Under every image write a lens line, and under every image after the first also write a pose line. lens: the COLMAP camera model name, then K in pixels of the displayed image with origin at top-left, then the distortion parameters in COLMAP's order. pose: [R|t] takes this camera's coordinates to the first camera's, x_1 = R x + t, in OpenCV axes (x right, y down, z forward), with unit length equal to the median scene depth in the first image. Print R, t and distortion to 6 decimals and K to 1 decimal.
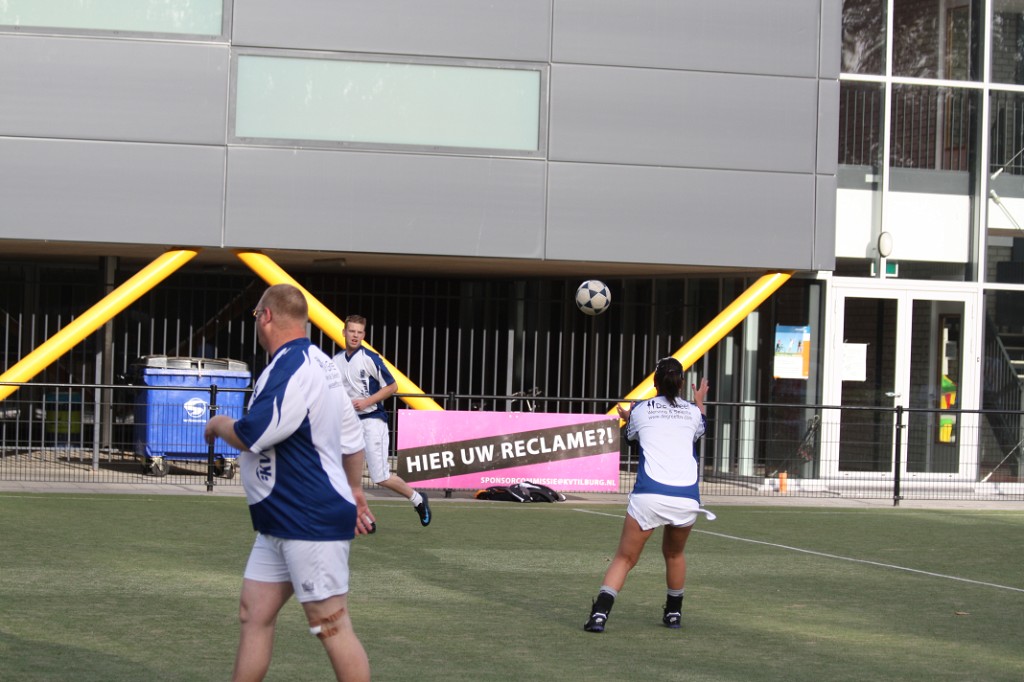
lens RADIAL K [[3413.2, 0, 512.0], [0, 3413.2, 341.0], [0, 0, 1]] dist [-0.541710, 0.052614]
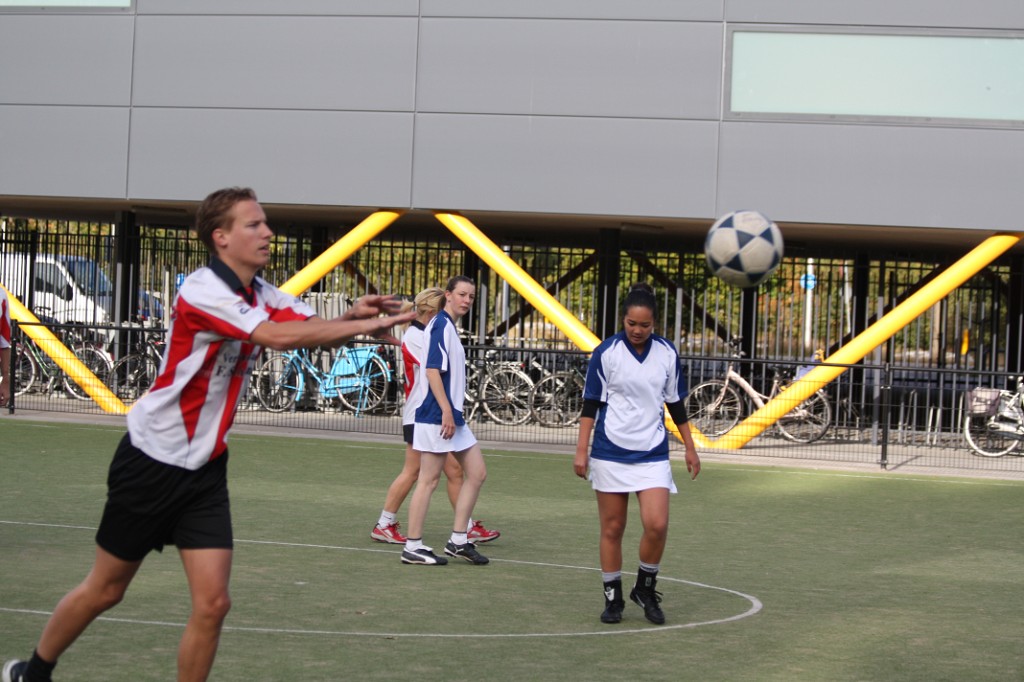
lens RADIAL K [[3456.8, 0, 512.0], [0, 3456.8, 341.0], [0, 0, 1]] dist [-0.573830, 1.303998]
pose [[0.775358, 0.011135, -0.631424, 0.437900], [-0.019262, 0.999796, -0.006020, 0.013679], [0.631228, 0.016830, 0.775414, 0.131377]]
